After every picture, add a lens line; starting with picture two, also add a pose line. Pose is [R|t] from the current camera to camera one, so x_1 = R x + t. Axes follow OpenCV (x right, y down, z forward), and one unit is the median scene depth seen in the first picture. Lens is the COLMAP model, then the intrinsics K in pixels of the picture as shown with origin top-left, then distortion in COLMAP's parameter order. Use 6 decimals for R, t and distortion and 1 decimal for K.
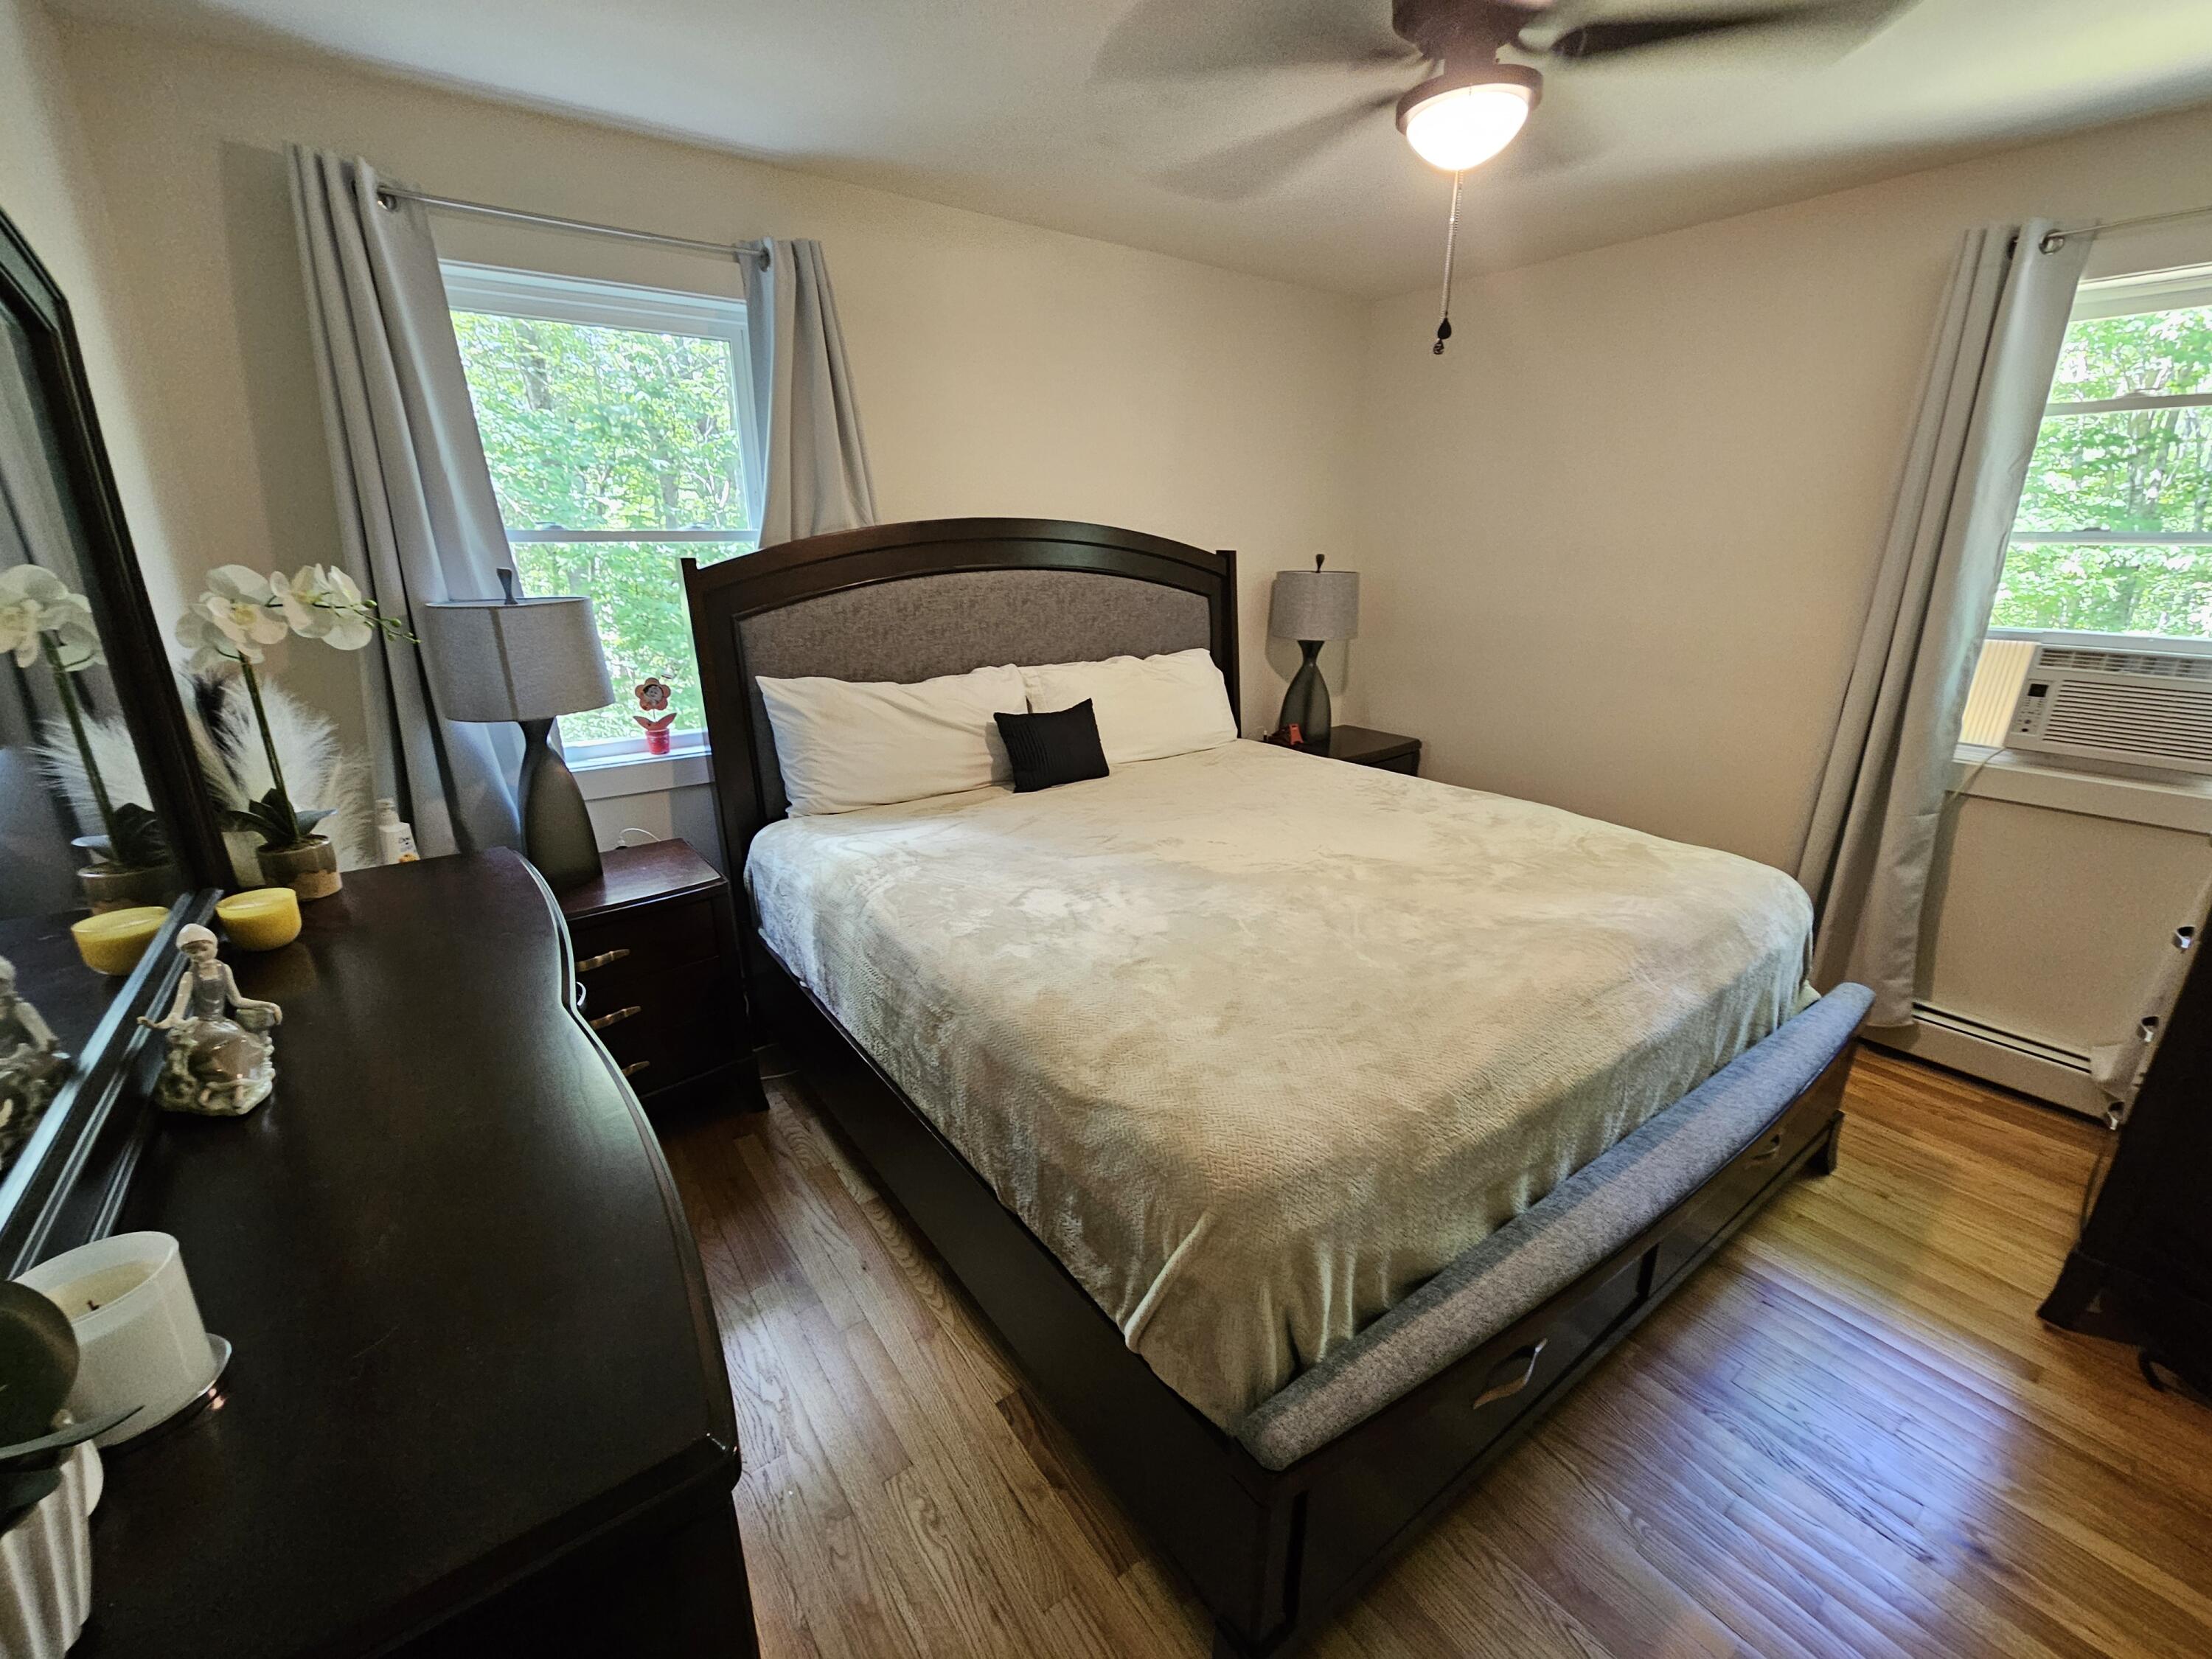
lens RADIAL K [[908.7, 0, 1104.0], [0, 908.7, 834.7], [0, 0, 1]] dist [-0.002355, -0.001224]
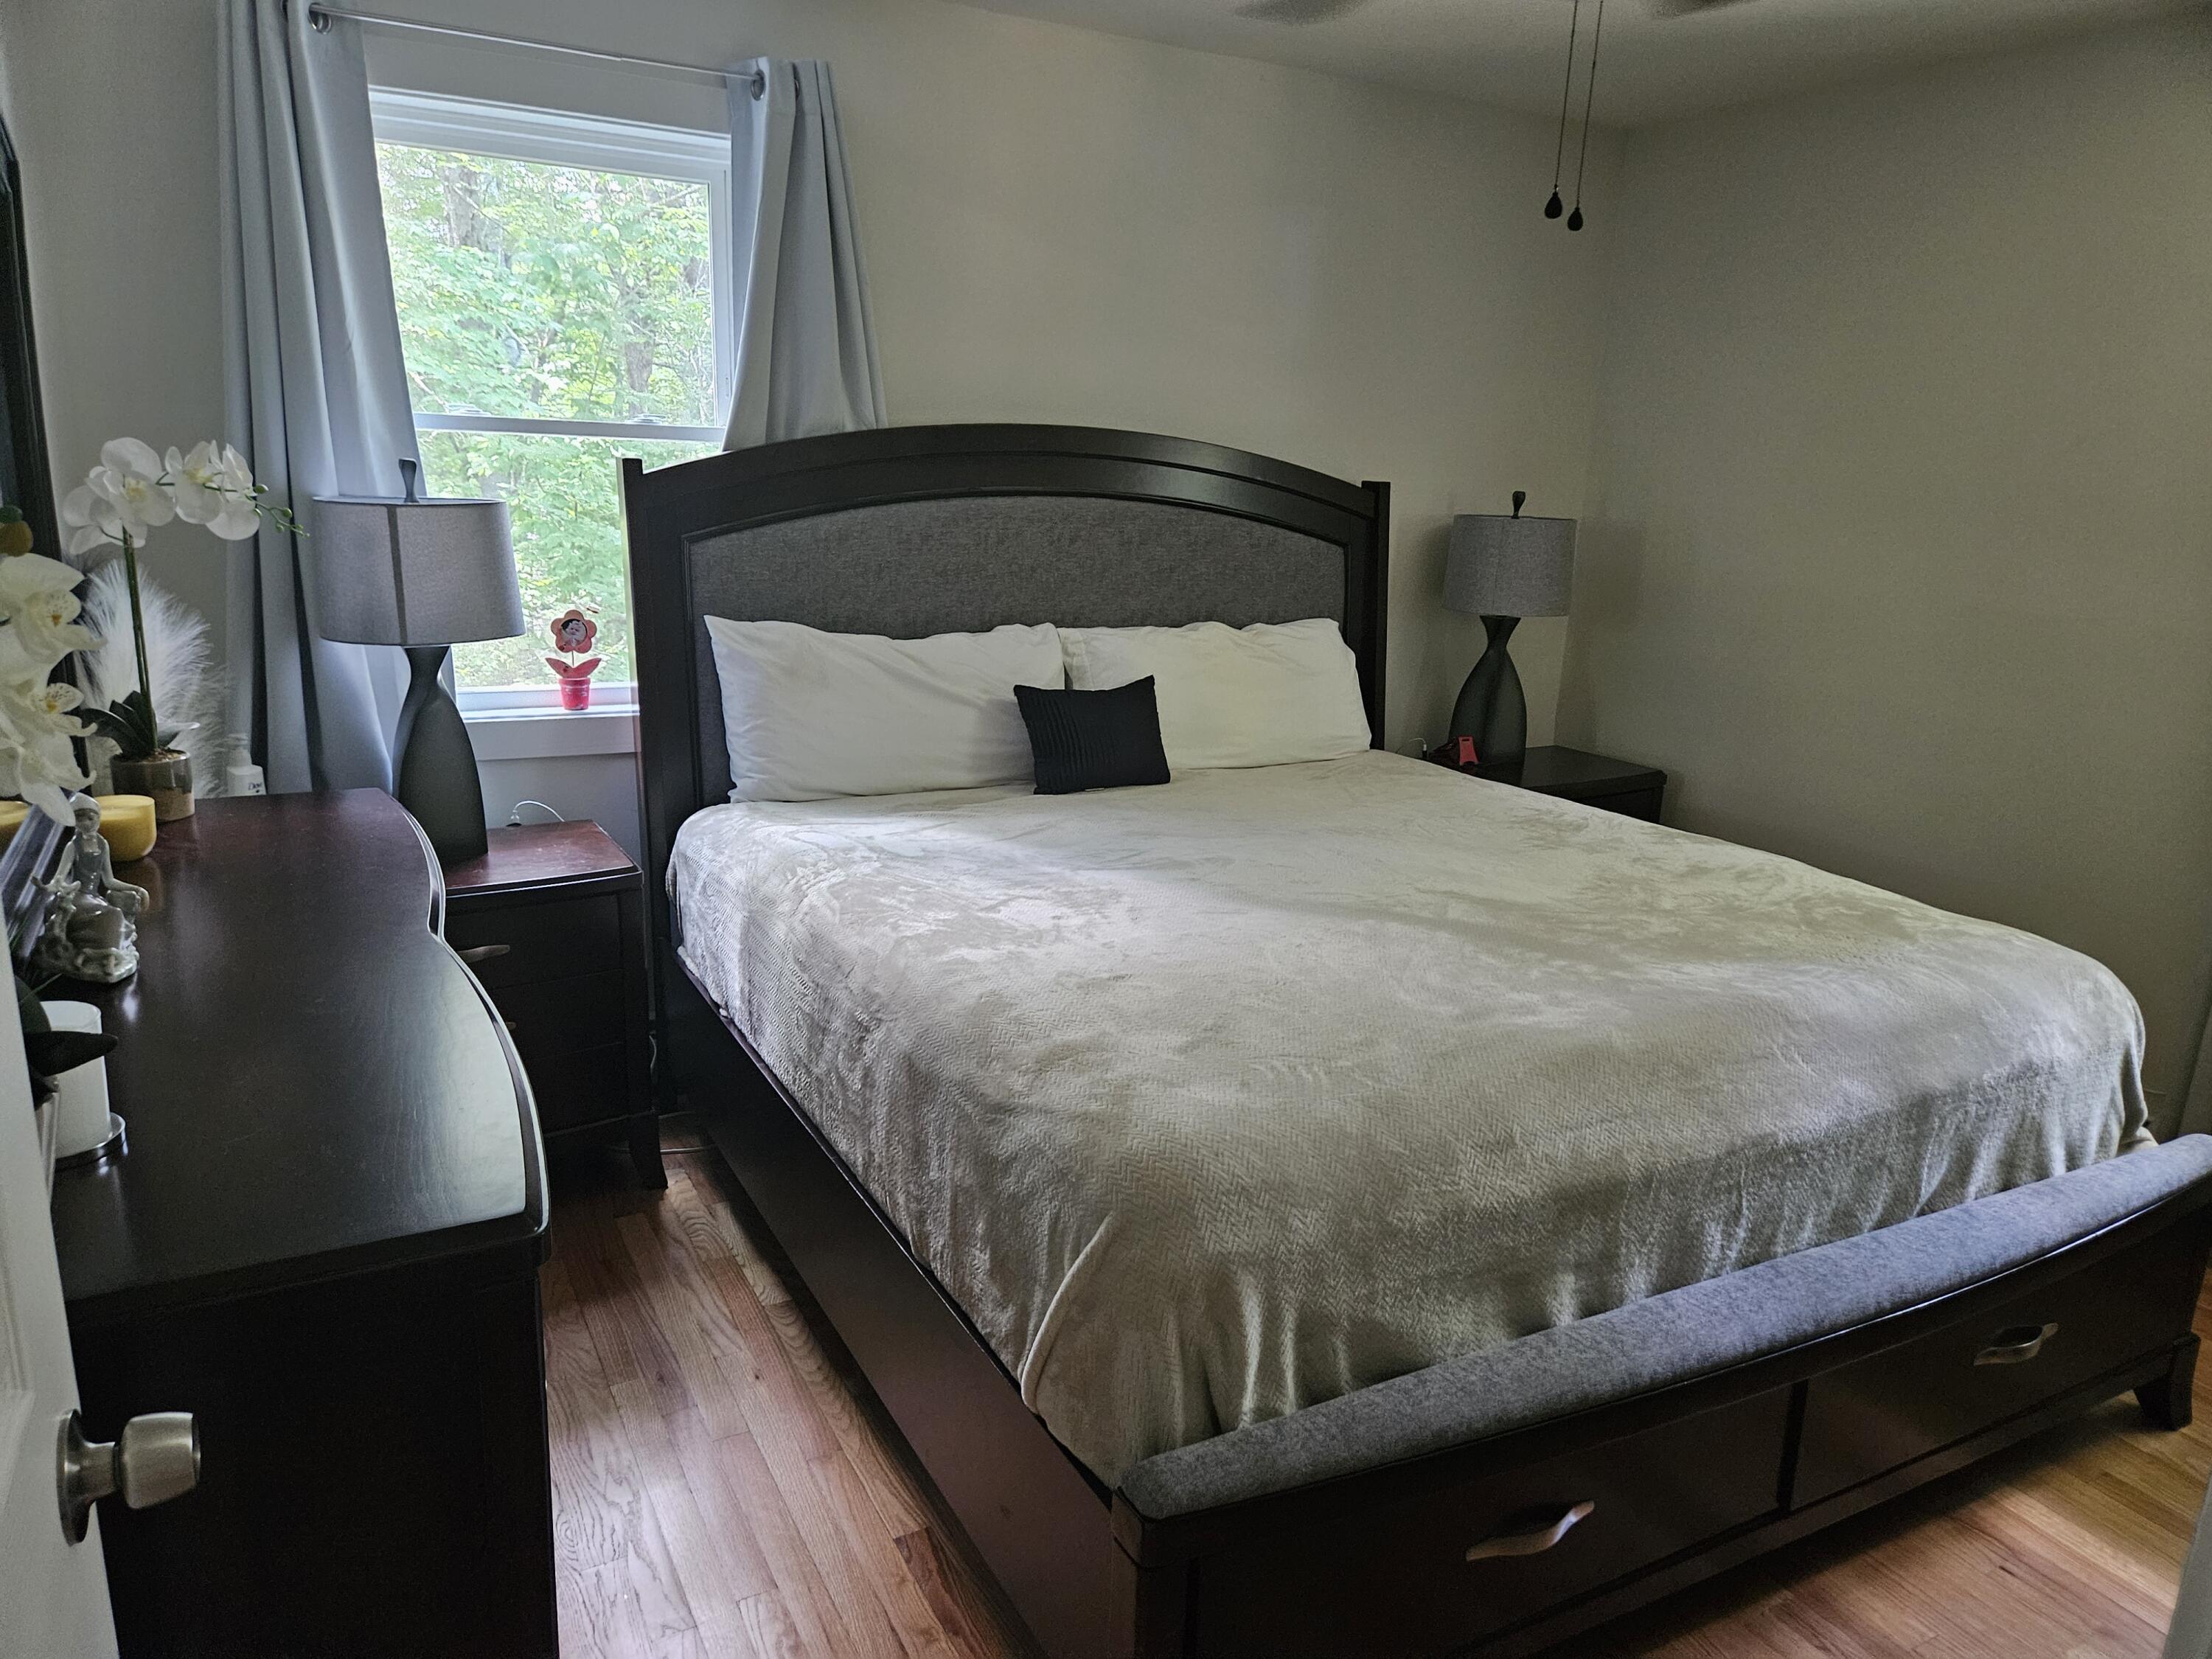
lens RADIAL K [[1461.4, 0, 1094.5], [0, 1461.4, 836.8], [0, 0, 1]] dist [0.084430, -0.082902]
pose [[0.990226, 0.068695, -0.121380, 0.135314], [-0.076400, 0.995270, -0.060007, 0.077842], [0.116684, 0.068693, 0.990791, -0.229050]]
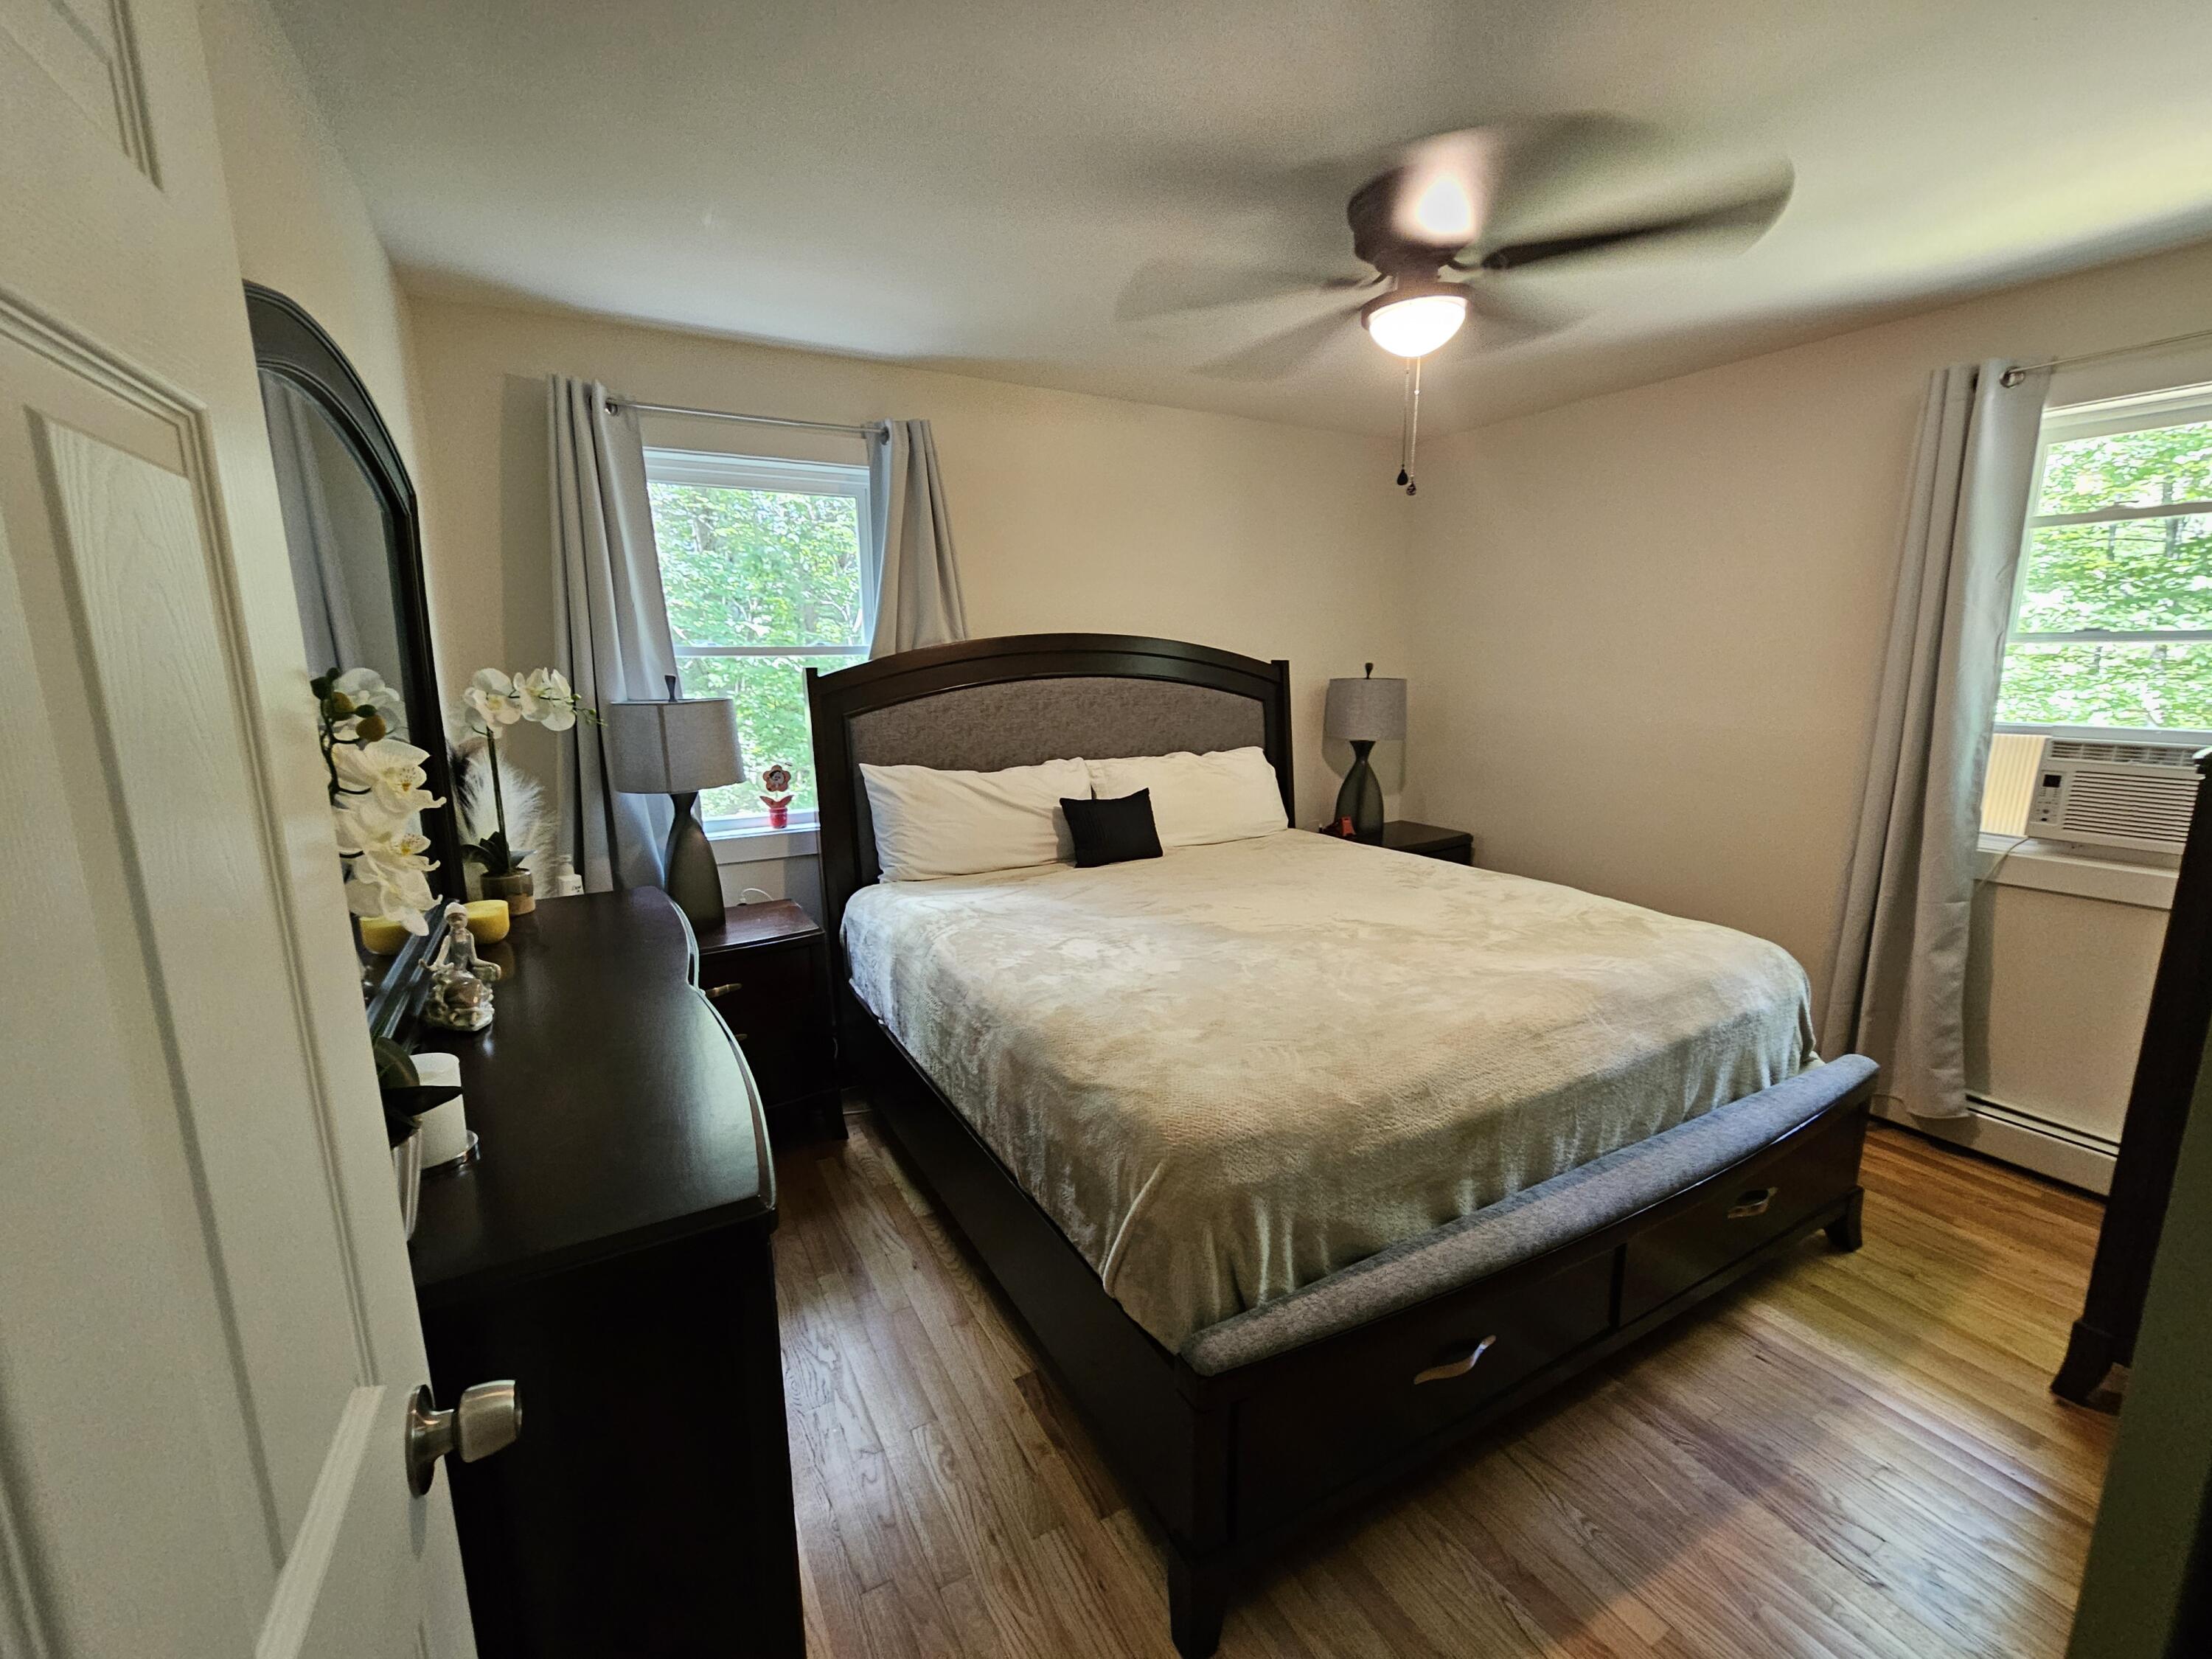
lens RADIAL K [[908.7, 0, 1104.0], [0, 908.7, 834.7], [0, 0, 1]] dist [-0.002355, -0.001224]
pose [[0.992982, 0.013522, -0.117490, 0.097472], [-0.027736, 0.992361, -0.120206, 0.067161], [0.114967, 0.122621, 0.985772, -0.162082]]
